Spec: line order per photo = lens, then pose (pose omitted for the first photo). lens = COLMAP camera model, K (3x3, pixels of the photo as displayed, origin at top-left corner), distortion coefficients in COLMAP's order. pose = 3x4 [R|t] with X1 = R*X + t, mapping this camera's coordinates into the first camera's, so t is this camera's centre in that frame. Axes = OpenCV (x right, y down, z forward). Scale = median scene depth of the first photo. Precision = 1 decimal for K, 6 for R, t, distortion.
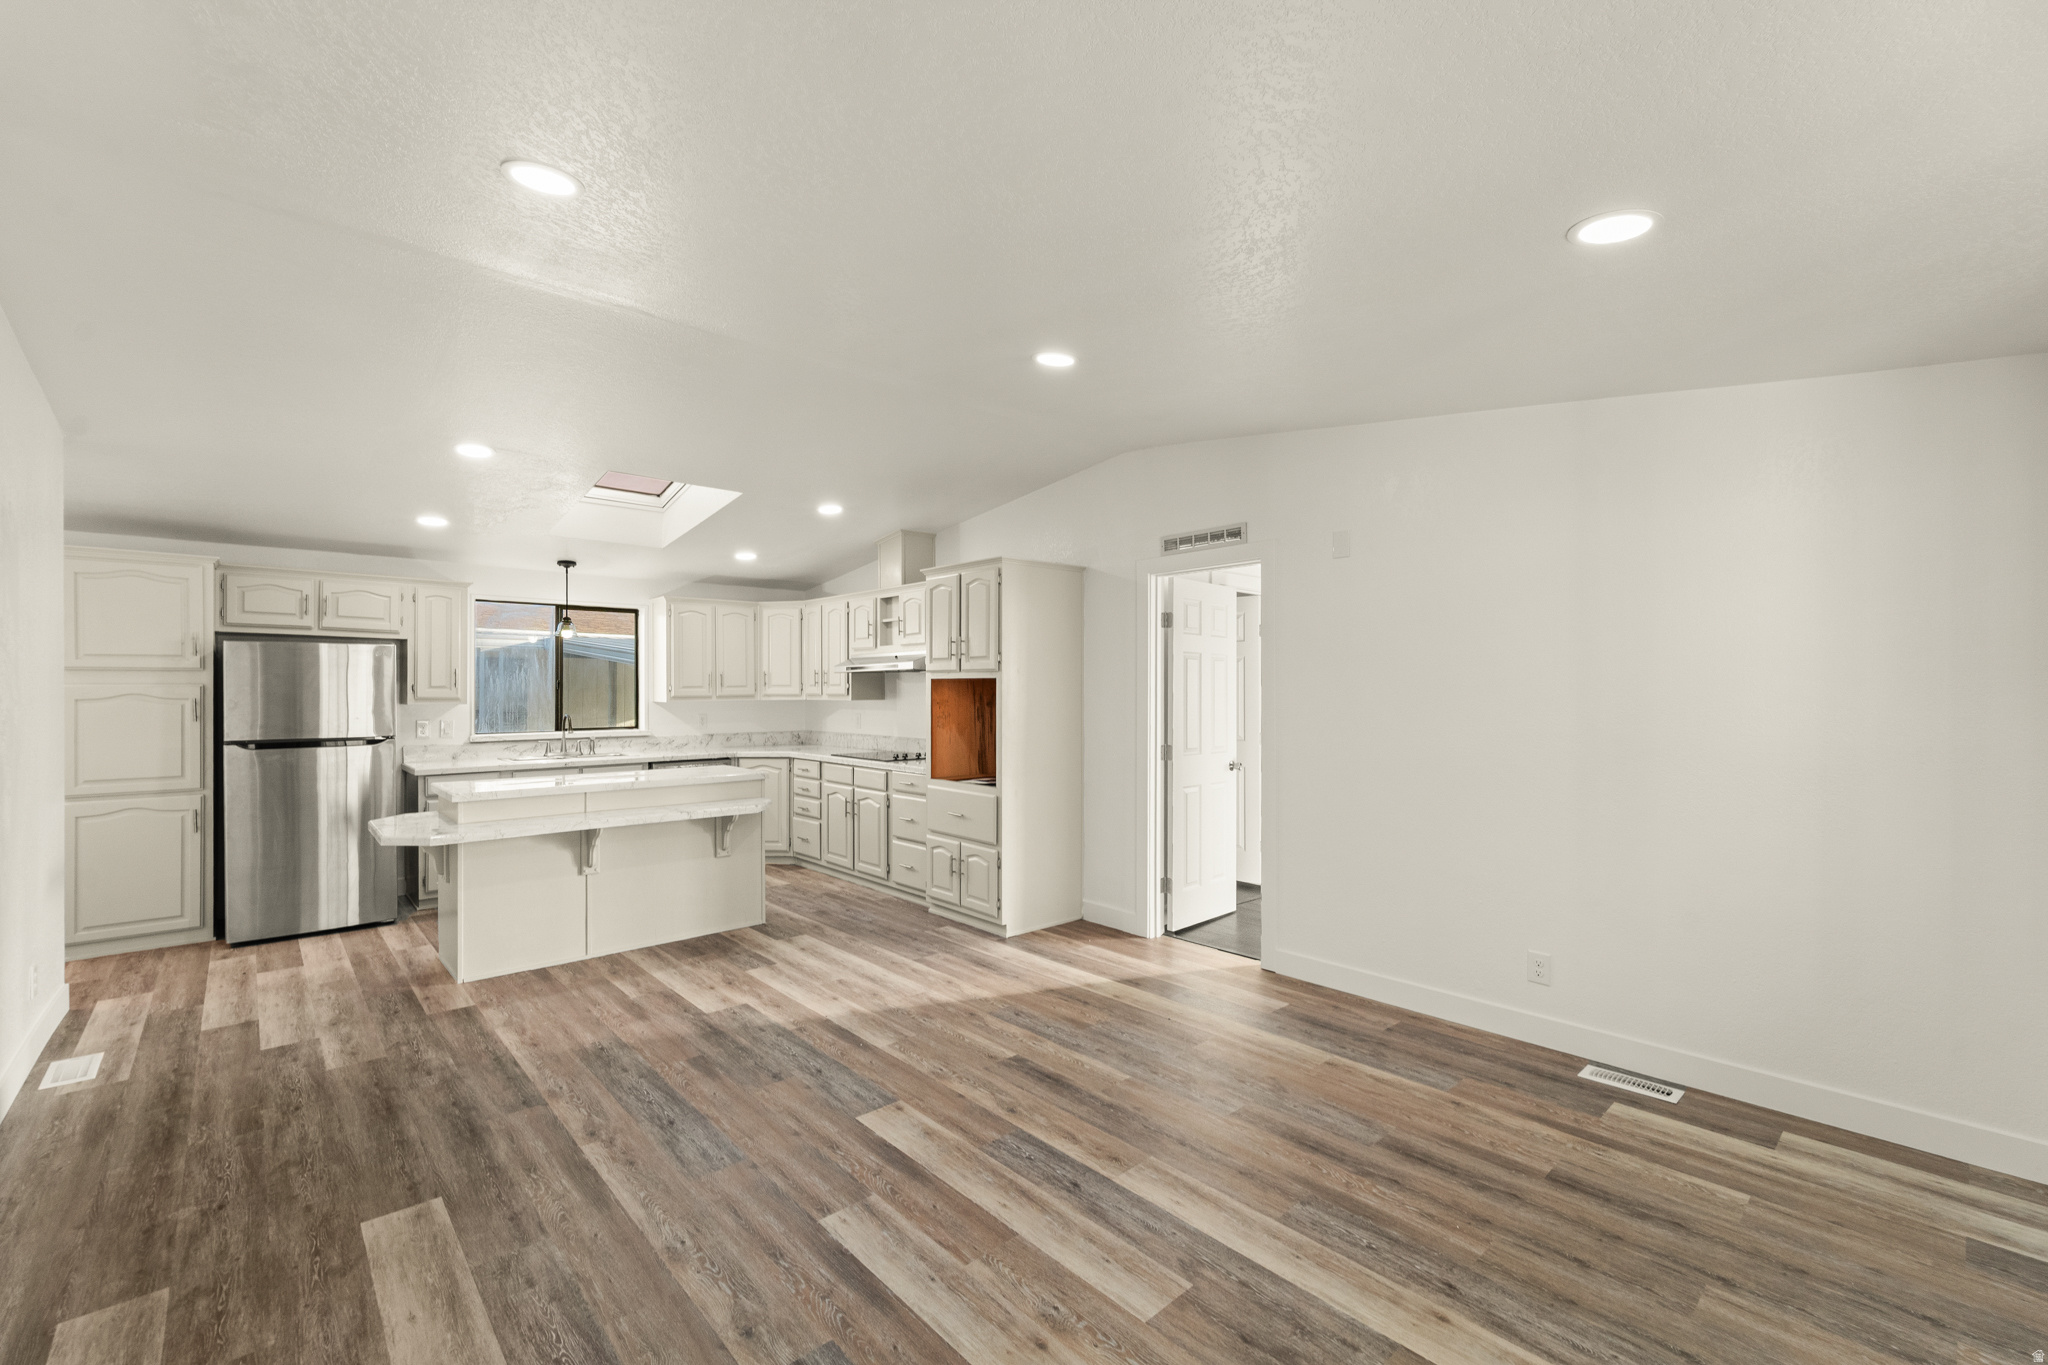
lens RADIAL K [[843.7, 0, 1005.8], [0, 843.7, 686.2], [0, 0, 1]] dist [0.006841, -0.003248]
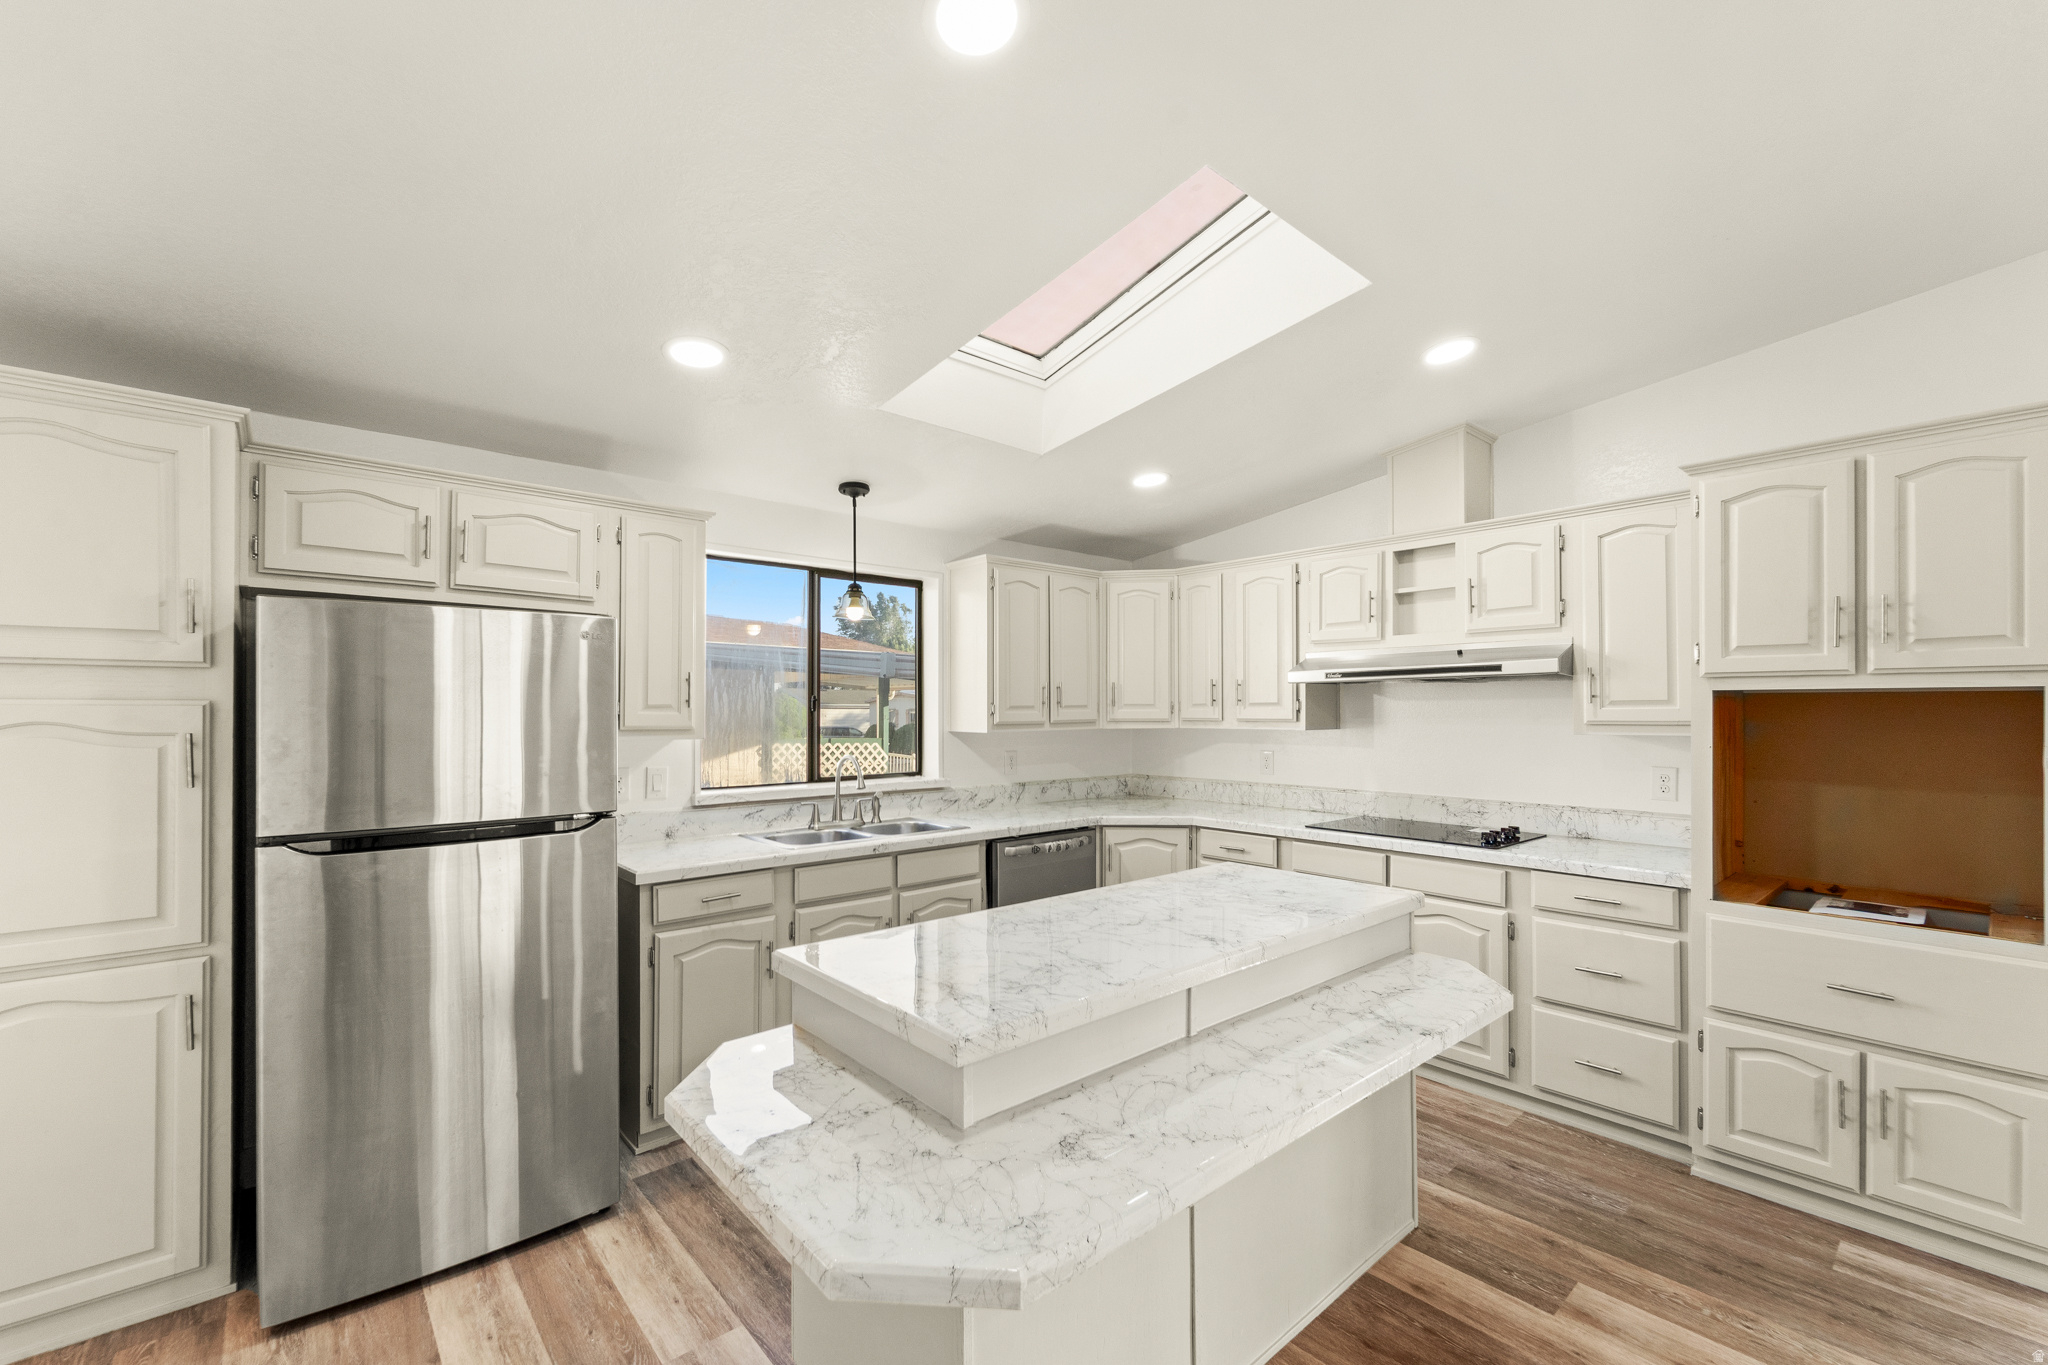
lens RADIAL K [[843.7, 0, 1013.4], [0, 843.7, 703.1], [0, 0, 1]] dist [0.006841, -0.003248]
pose [[0.999853, 0.000352, -0.017125, -0.546501], [-0.000442, 0.999986, -0.005249, 0.001373], [0.017123, 0.005256, 0.999840, 0.592119]]
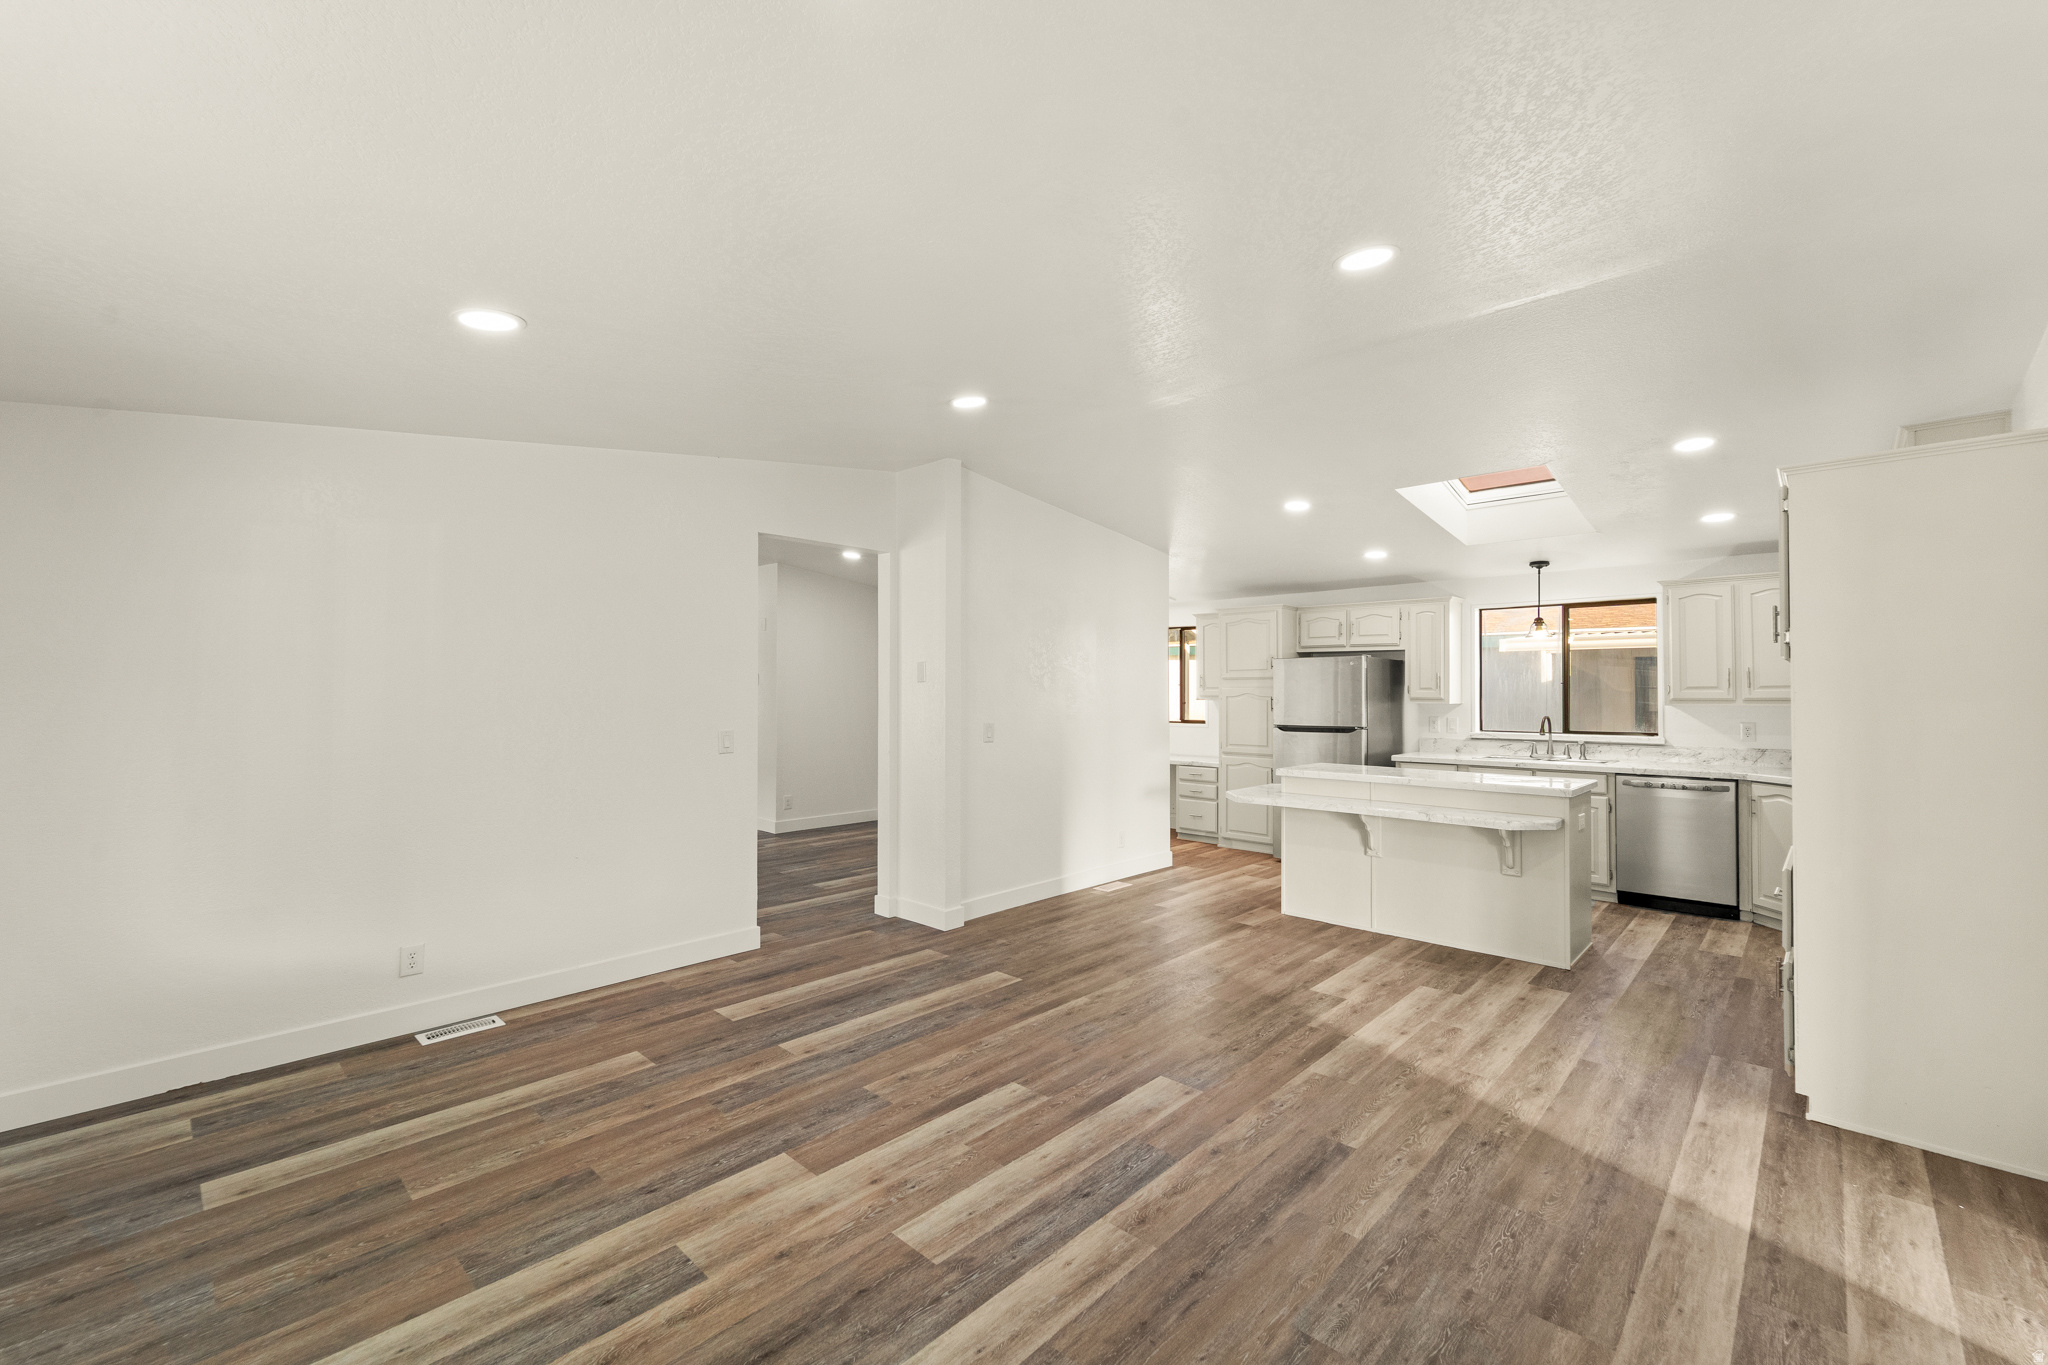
lens RADIAL K [[843.7, 0, 1053.0], [0, 843.7, 671.6], [0, 0, 1]] dist [0.006841, -0.003248]
pose [[0.104200, -0.023429, -0.994280, 0.550850], [0.002847, 0.999725, -0.023259, 0.004141], [0.994552, -0.000407, 0.104238, 0.445644]]
